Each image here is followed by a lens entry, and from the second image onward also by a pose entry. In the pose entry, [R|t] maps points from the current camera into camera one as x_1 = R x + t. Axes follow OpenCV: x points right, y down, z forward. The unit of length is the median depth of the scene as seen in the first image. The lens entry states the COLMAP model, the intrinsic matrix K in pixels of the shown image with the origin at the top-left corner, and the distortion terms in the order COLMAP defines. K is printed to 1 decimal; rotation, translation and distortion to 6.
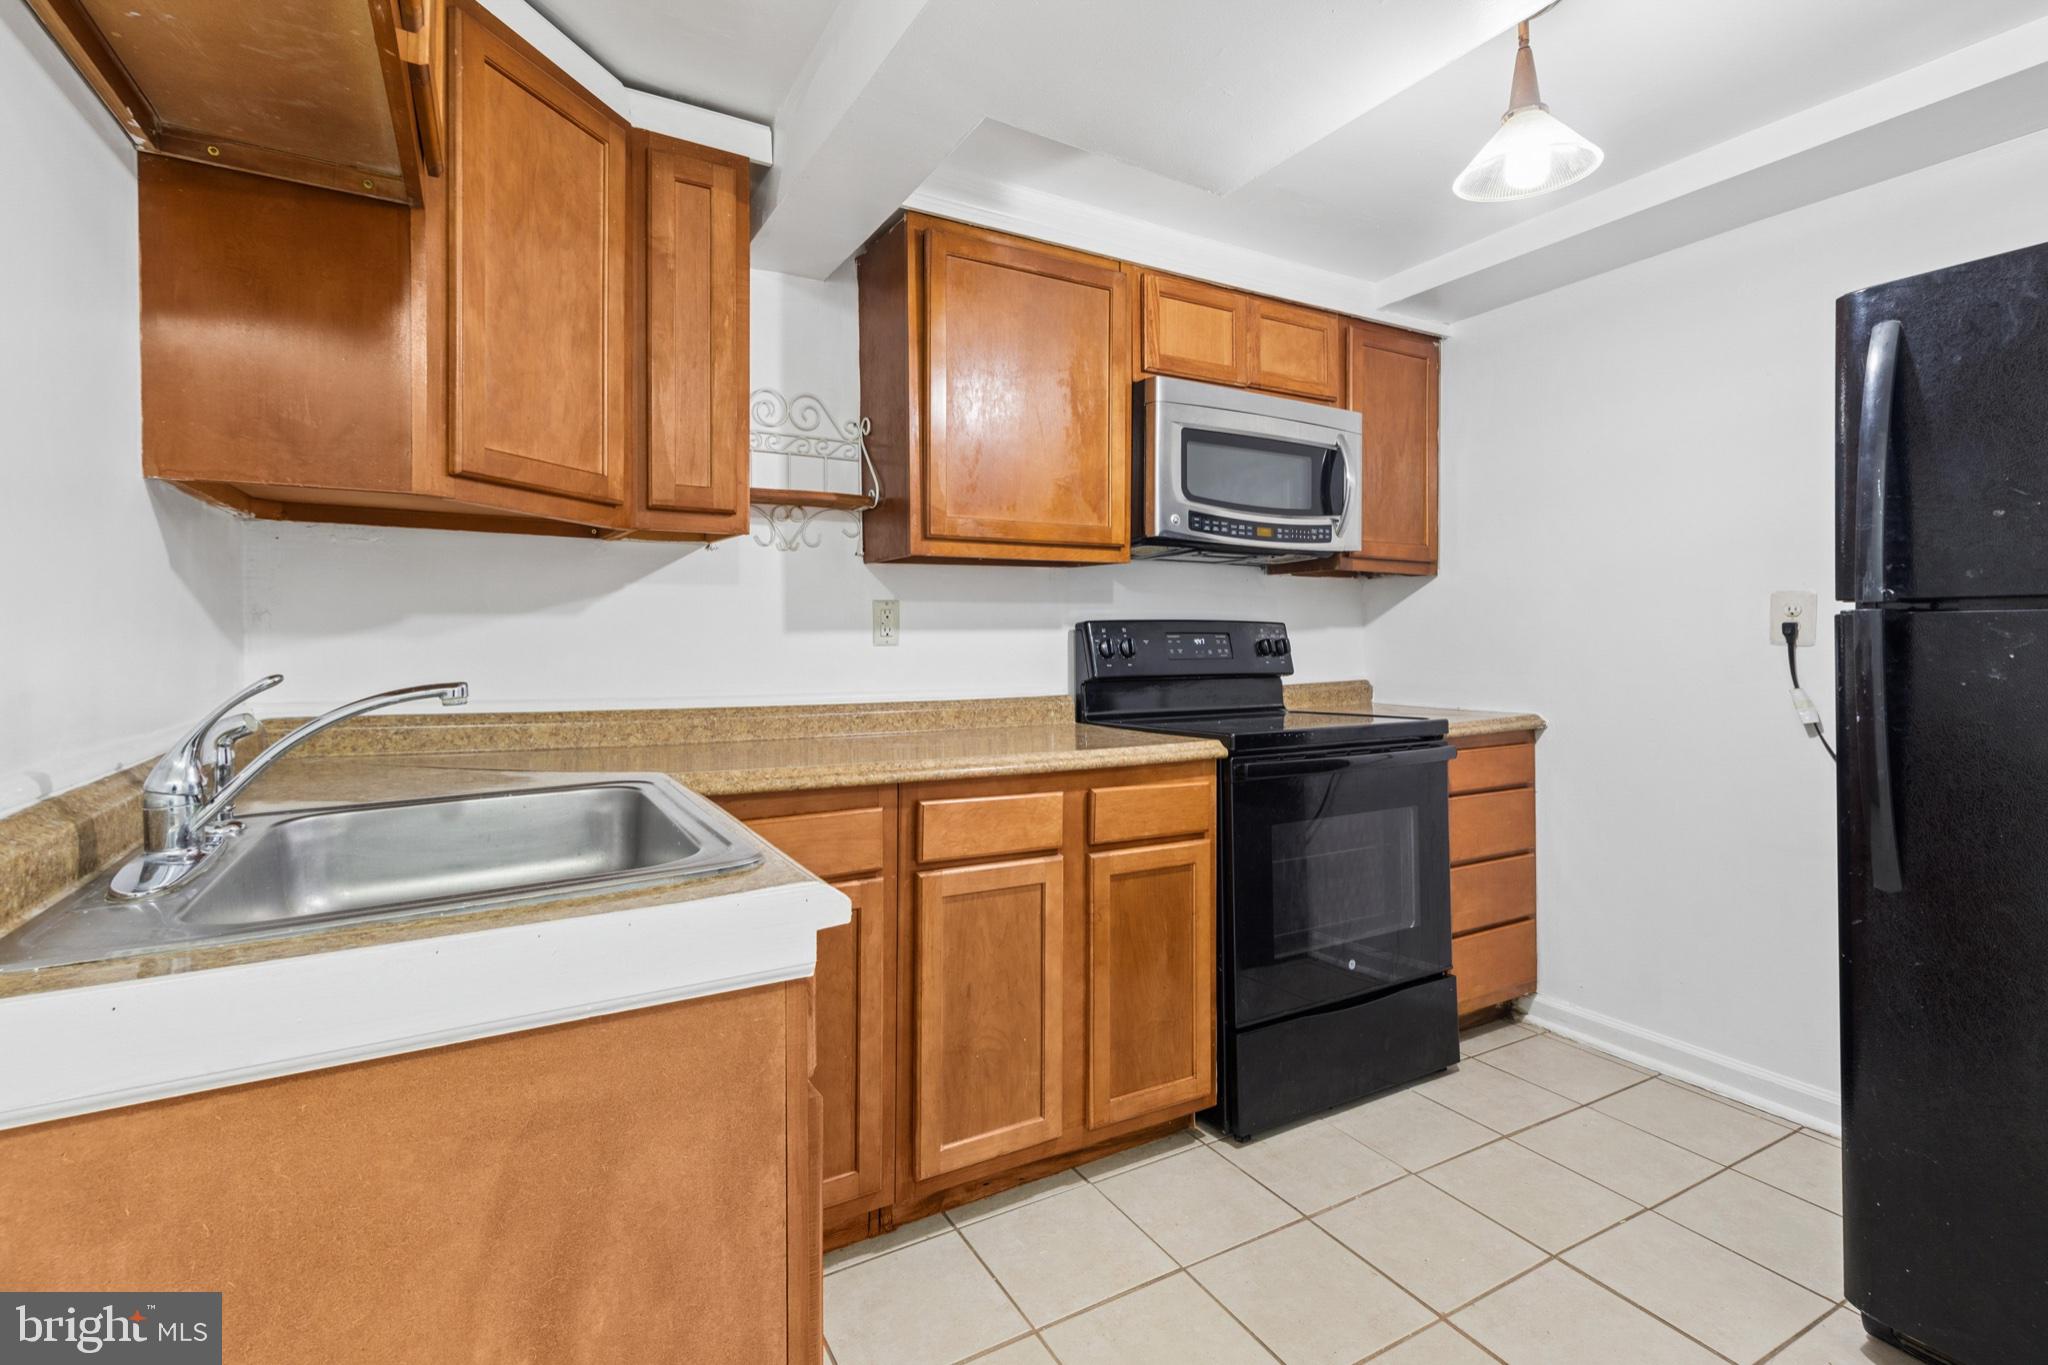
lens RADIAL K [[953.5, 0, 1034.5], [0, 953.5, 664.5], [0, 0, 1]] dist [0.012859, 0.000987]
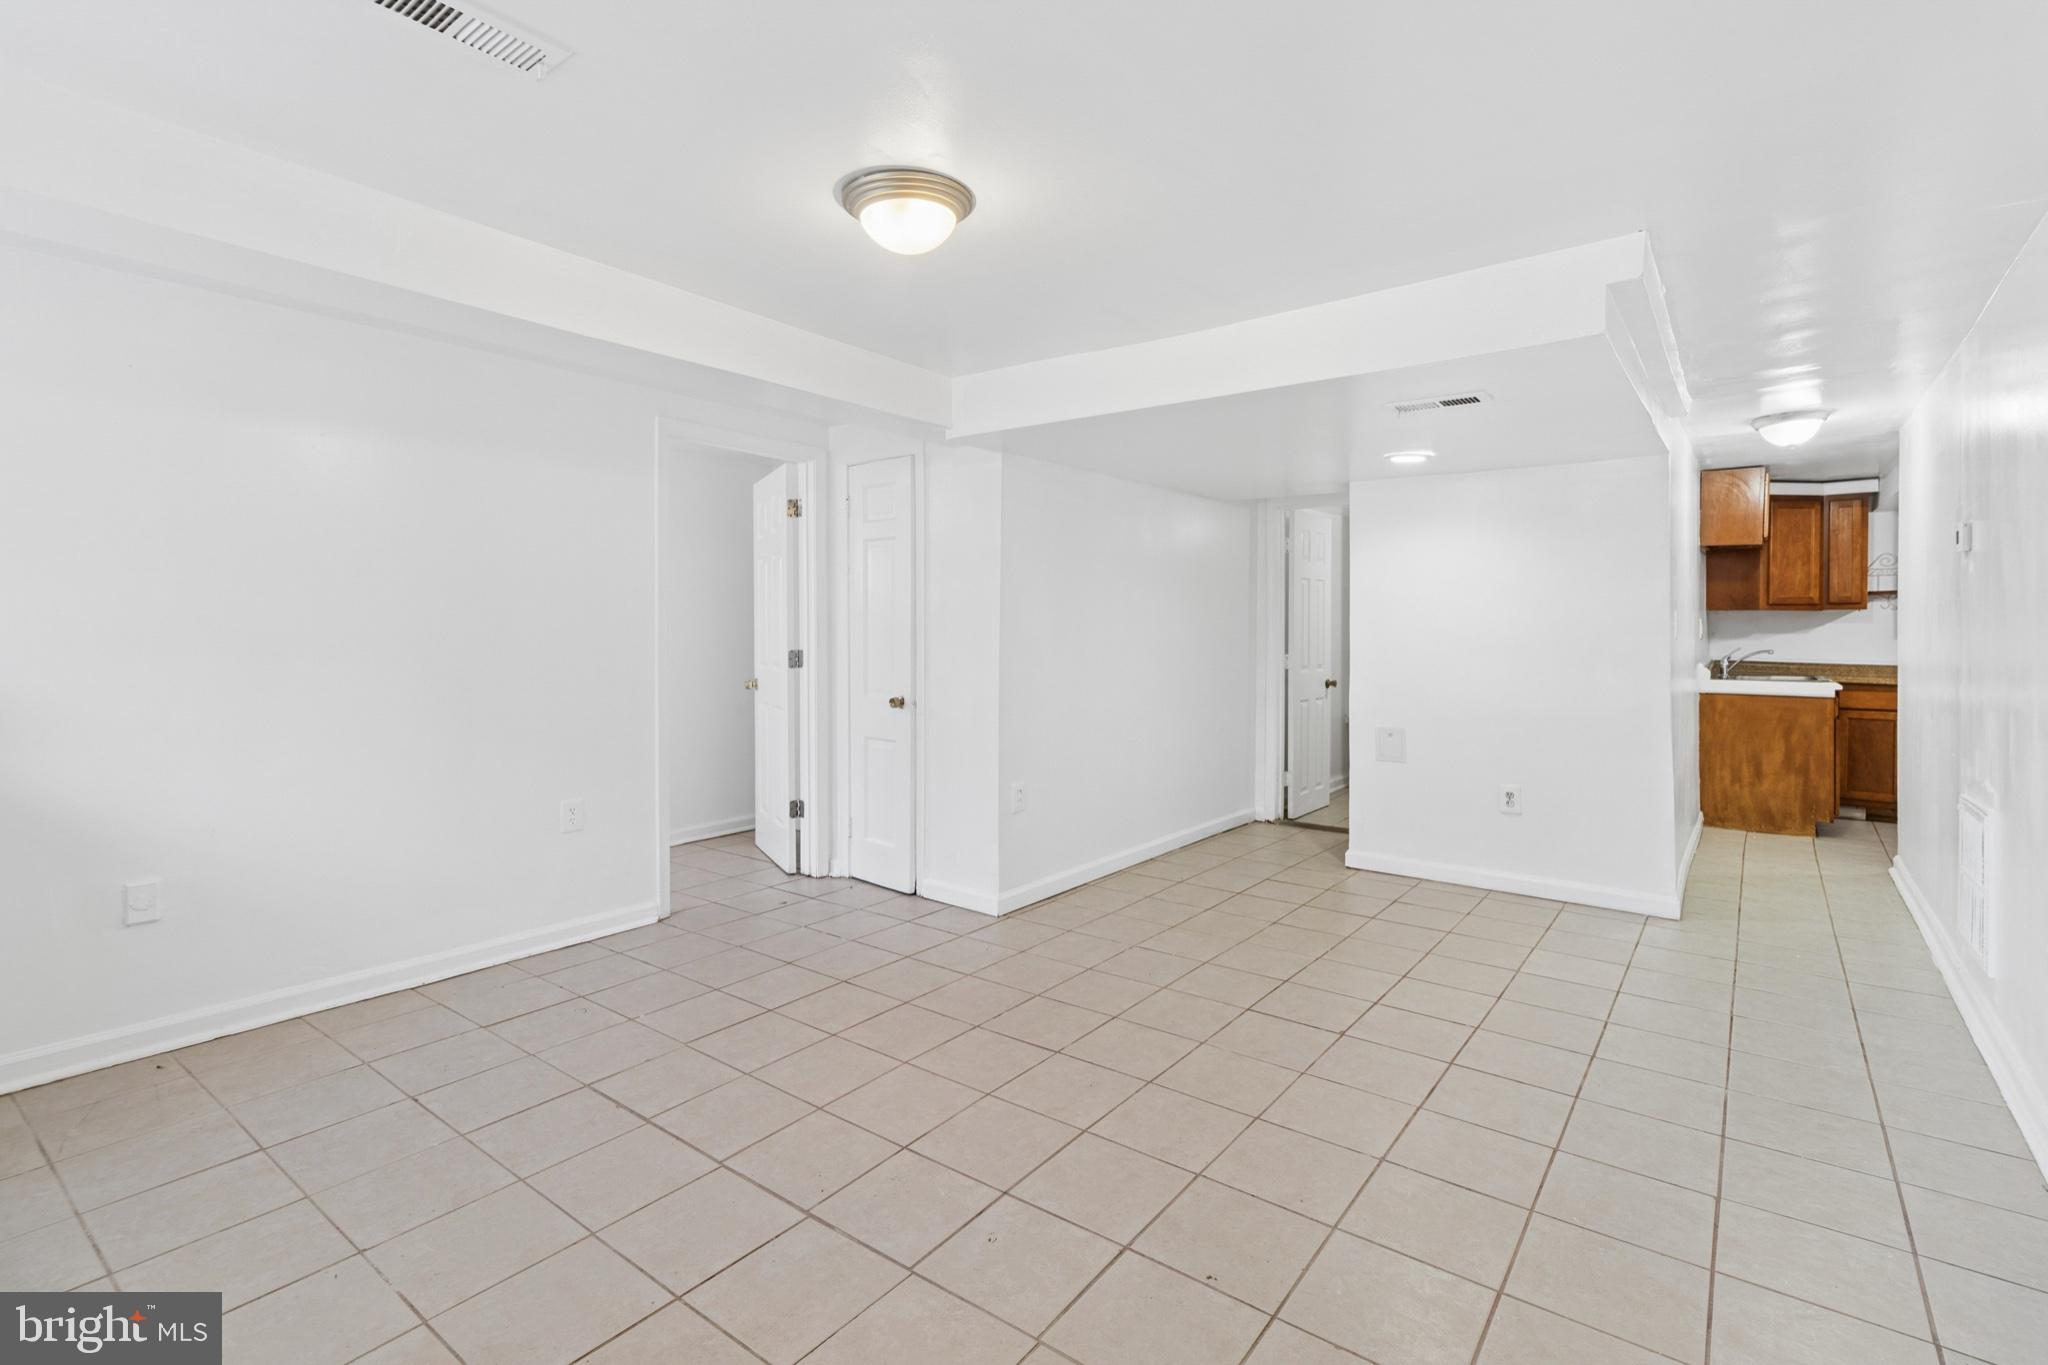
lens RADIAL K [[953.5, 0, 1008.2], [0, 953.5, 622.0], [0, 0, 1]] dist [0.012859, 0.000987]
pose [[0.377555, 0.001476, -0.925986, 1.912066], [-0.016639, 0.999848, -0.005191, -0.029274], [0.925838, 0.017367, 0.377522, -3.443598]]
